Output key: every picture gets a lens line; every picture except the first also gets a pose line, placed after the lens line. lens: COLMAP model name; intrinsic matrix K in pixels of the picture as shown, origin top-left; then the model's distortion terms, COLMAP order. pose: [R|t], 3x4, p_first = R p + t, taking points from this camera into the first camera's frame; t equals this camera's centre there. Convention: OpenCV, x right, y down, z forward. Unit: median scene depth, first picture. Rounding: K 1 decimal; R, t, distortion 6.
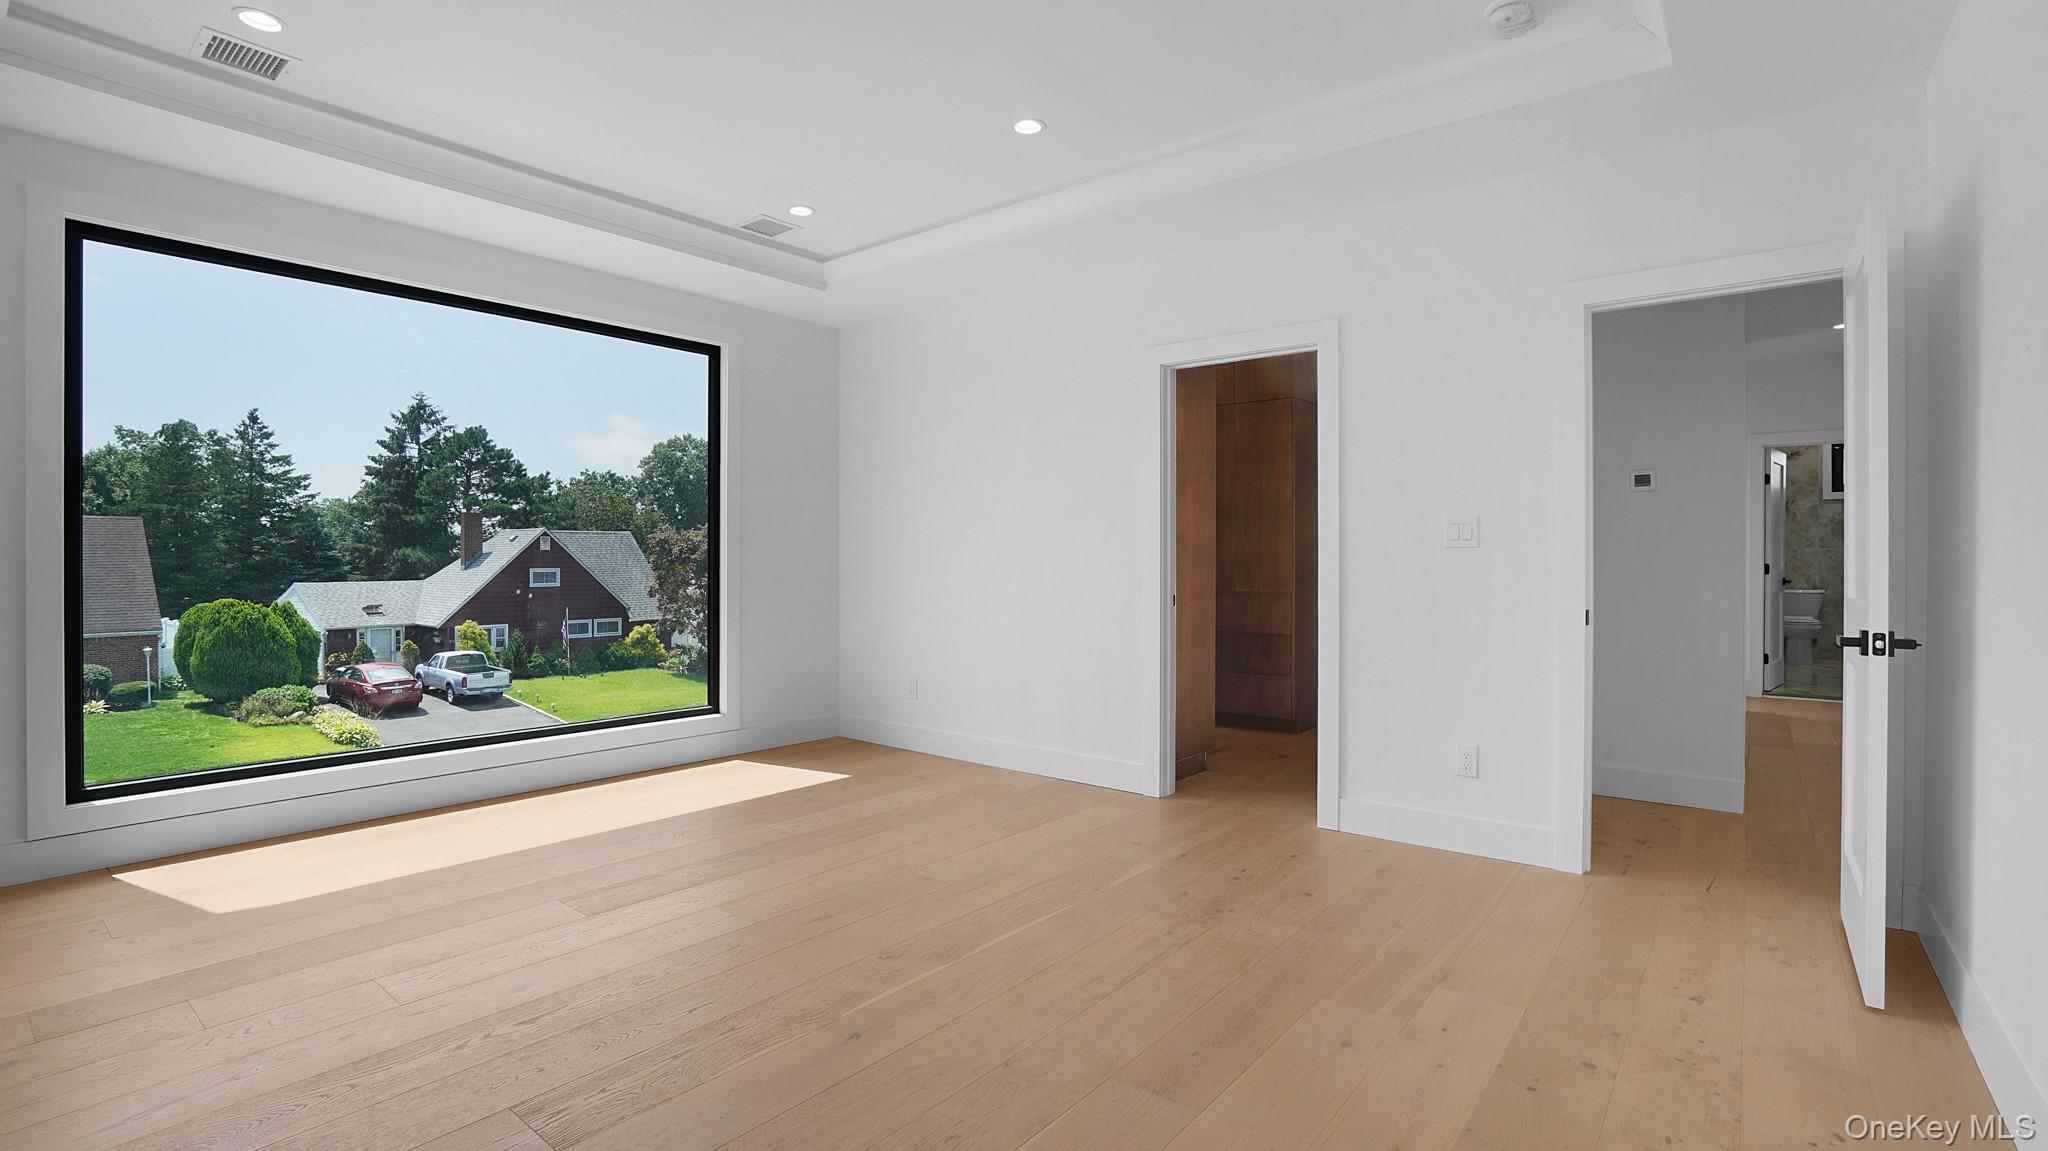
lens RADIAL K [[933.3, 0, 1013.3], [0, 933.3, 549.4], [0, 0, 1]] dist [-0.064080, 0.024556]
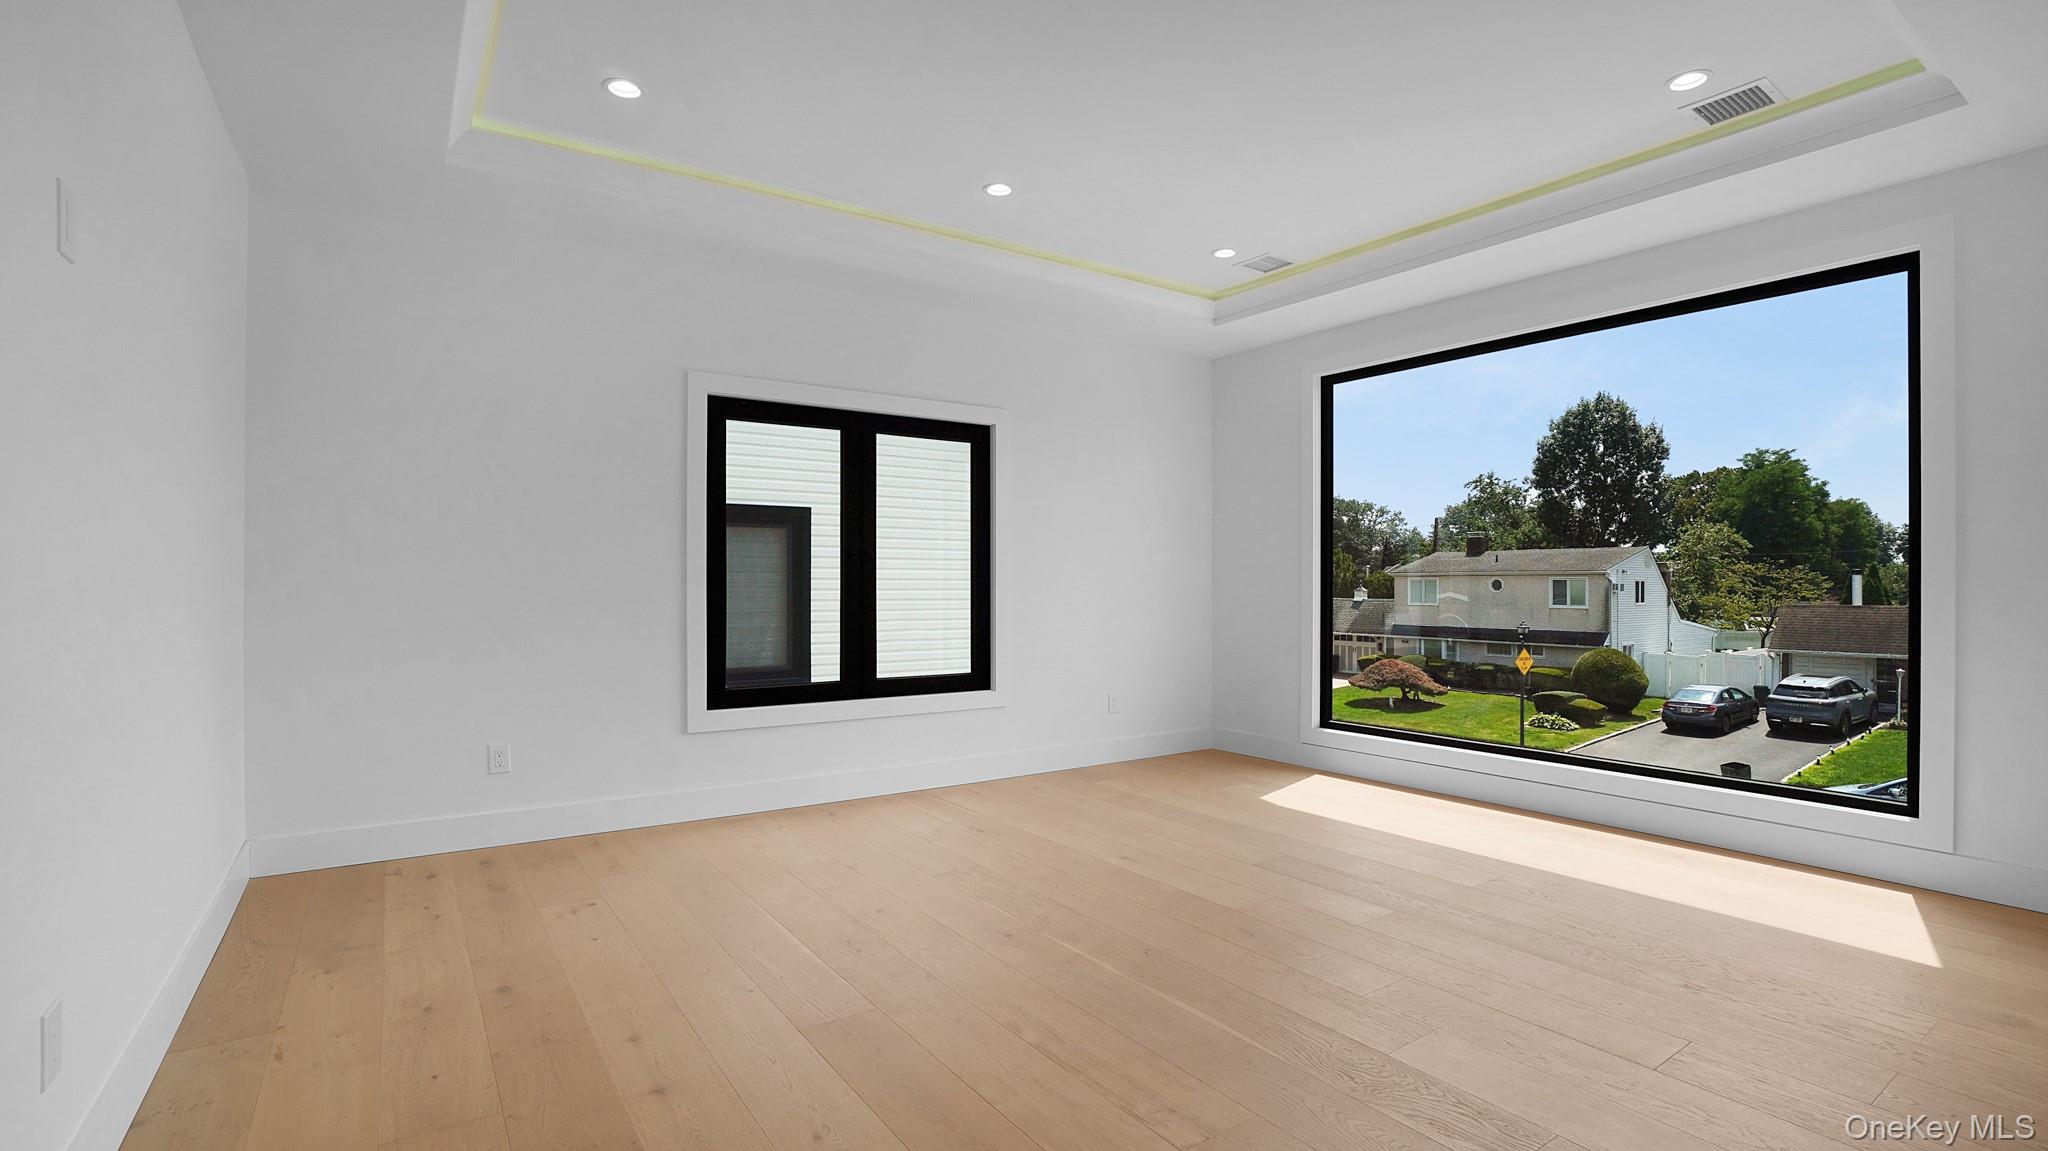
lens RADIAL K [[933.3, 0, 1013.3], [0, 933.3, 549.4], [0, 0, 1]] dist [-0.064080, 0.024556]
pose [[-0.273872, -0.030734, -0.961275, 0.690230], [0.010865, 0.999327, -0.035047, 0.008940], [0.961705, -0.020043, -0.273353, 0.844377]]
